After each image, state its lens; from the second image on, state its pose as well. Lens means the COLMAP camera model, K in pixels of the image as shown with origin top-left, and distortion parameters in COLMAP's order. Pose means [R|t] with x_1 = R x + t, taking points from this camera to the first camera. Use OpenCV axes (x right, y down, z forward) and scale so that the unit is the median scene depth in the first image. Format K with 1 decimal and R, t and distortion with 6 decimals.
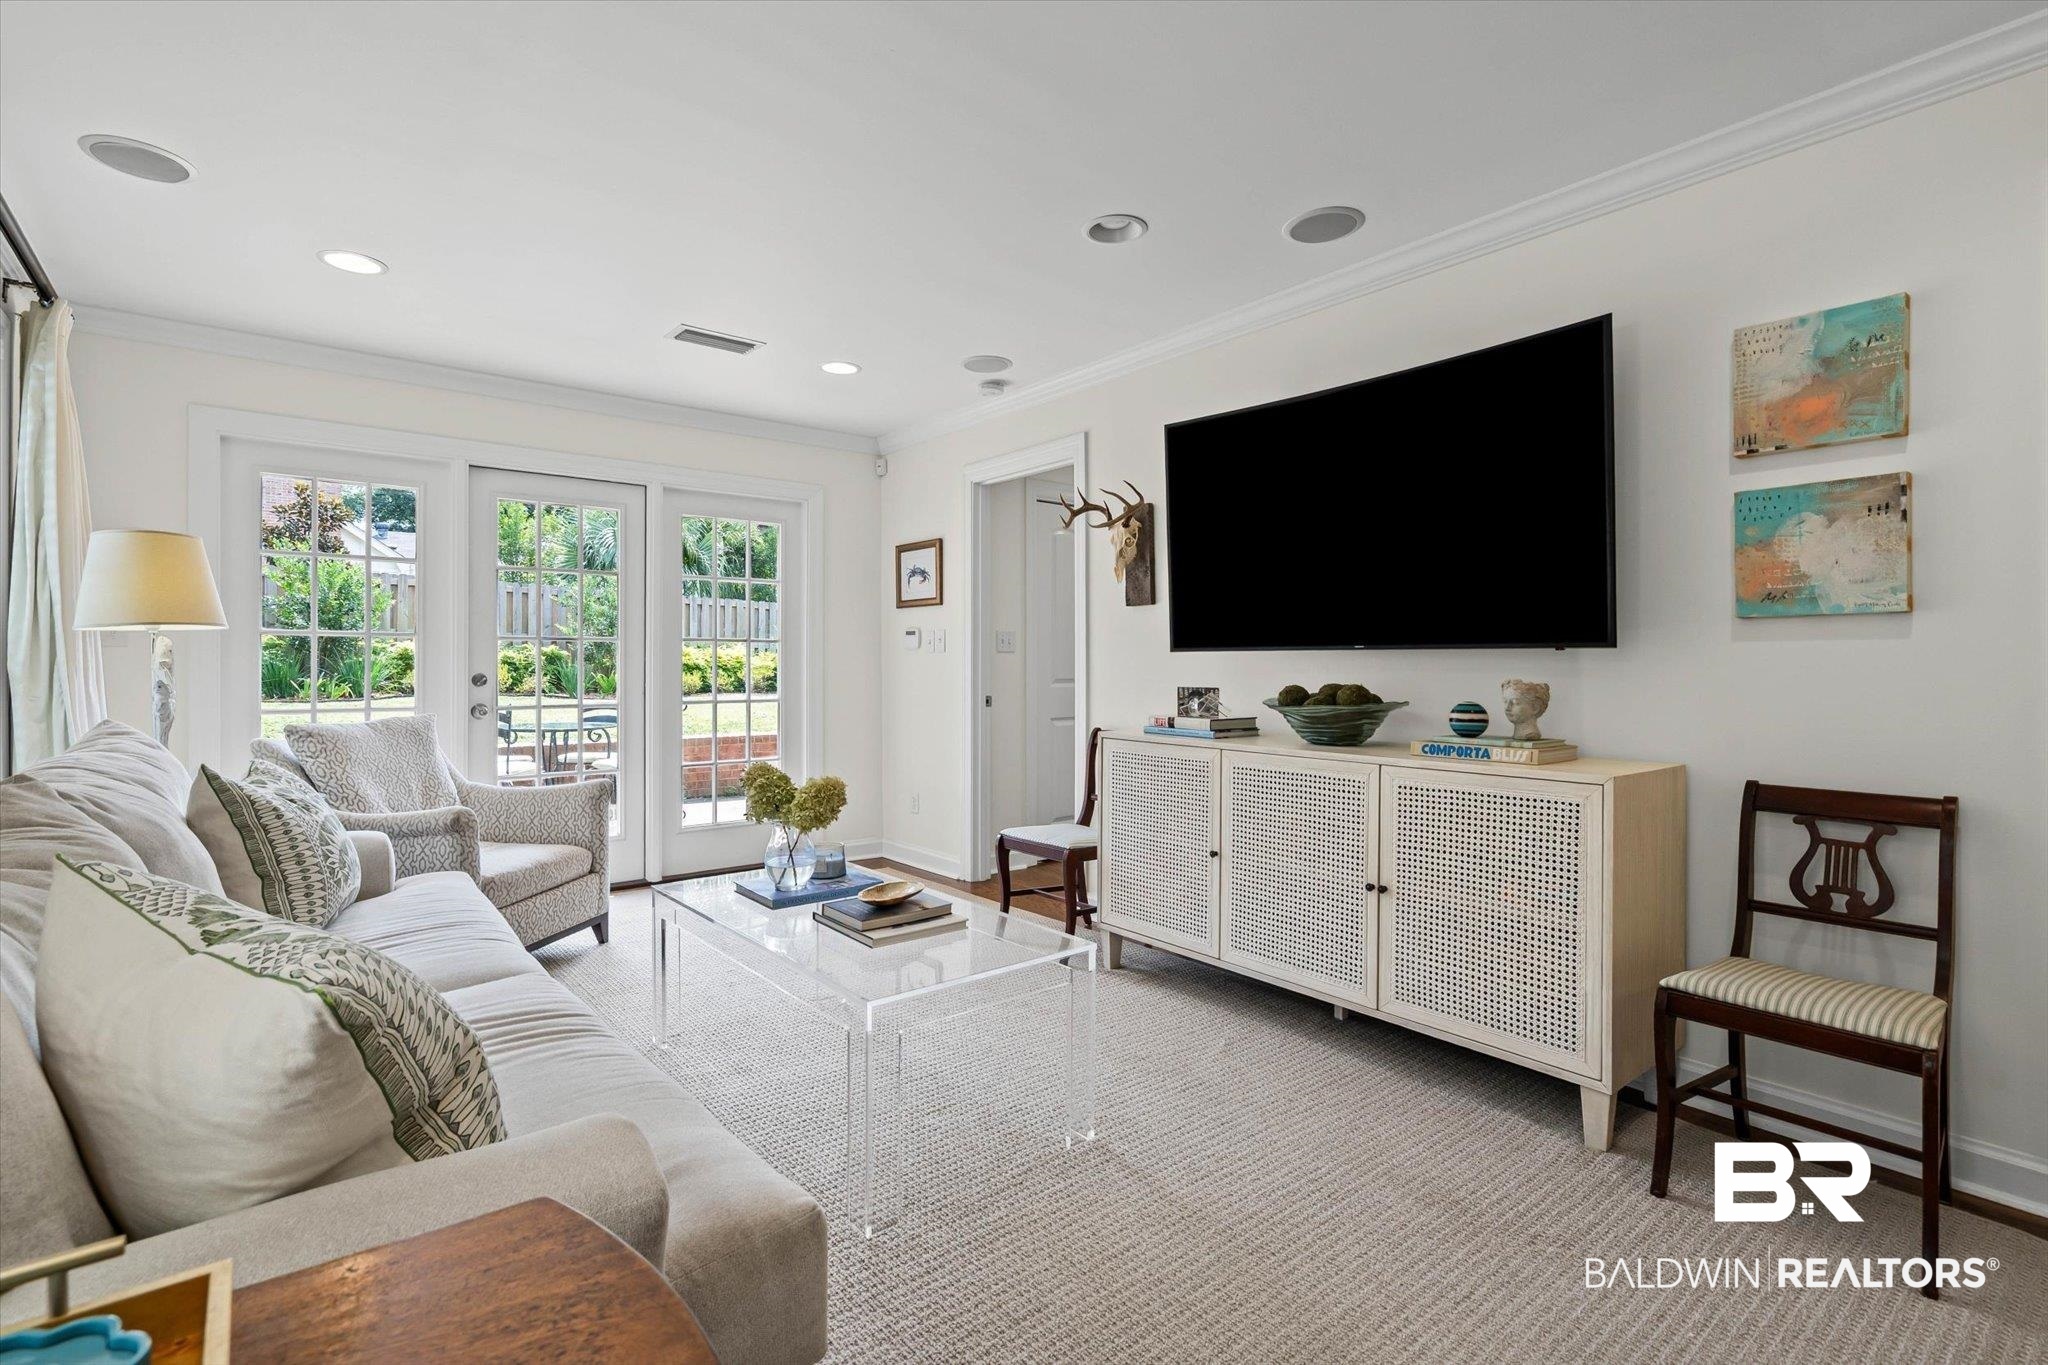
lens RADIAL K [[922.1, 0, 1019.6], [0, 922.1, 671.1], [0, 0, 1]] dist [-0.010120, 0.002089]
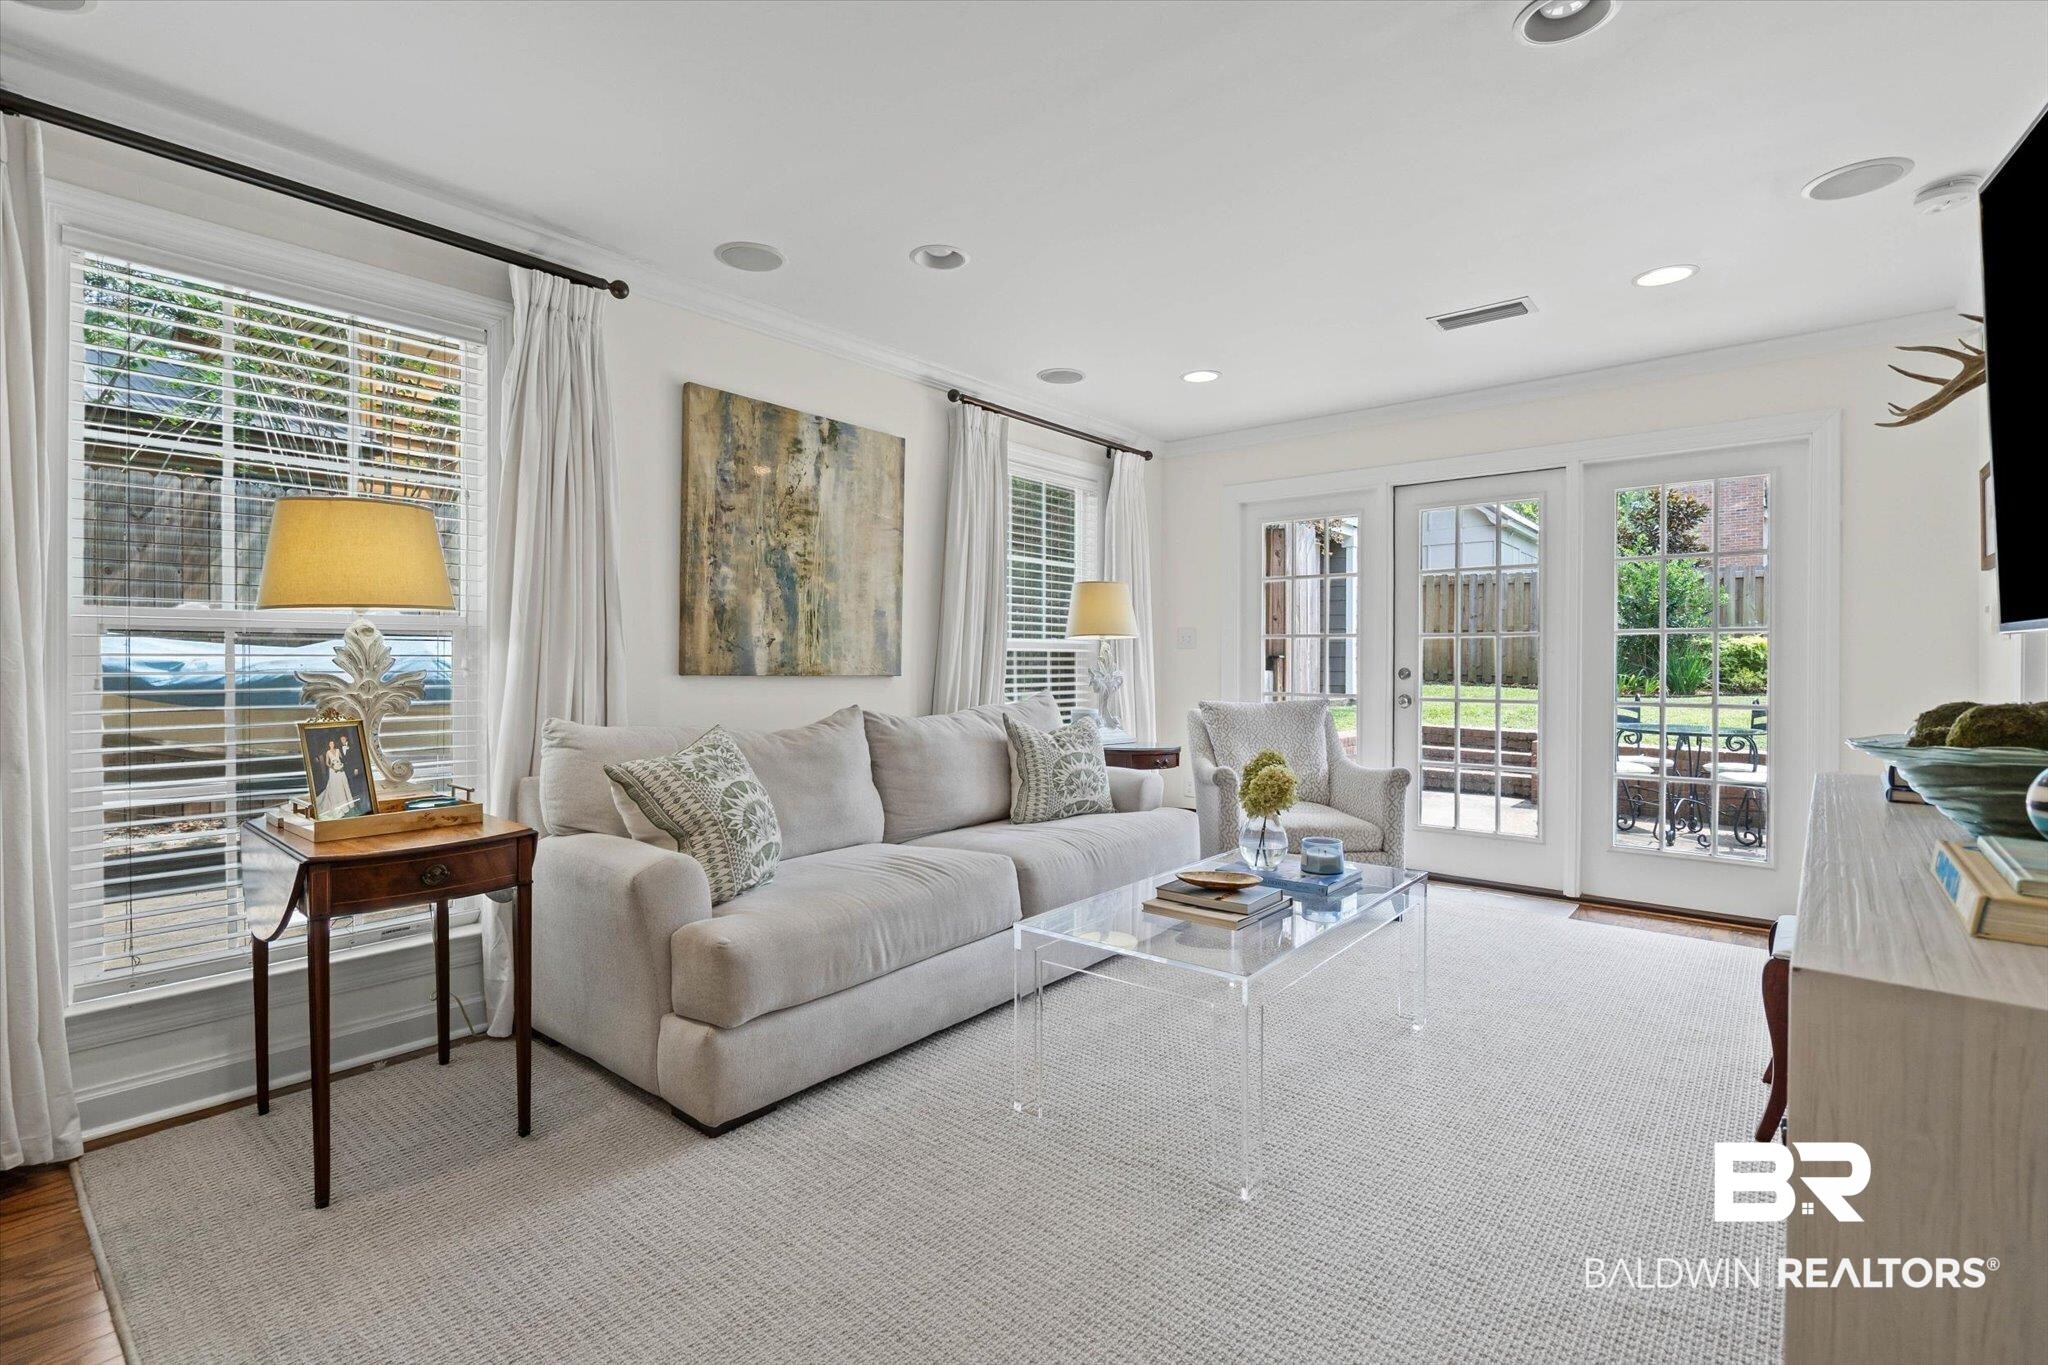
lens RADIAL K [[922.1, 0, 1027.2], [0, 922.1, 664.0], [0, 0, 1]] dist [-0.010120, 0.002089]
pose [[0.196950, 0.006912, -0.980389, 0.258983], [-0.011533, 0.999922, 0.004733, -0.000526], [0.980346, 0.010374, 0.197014, 0.187468]]
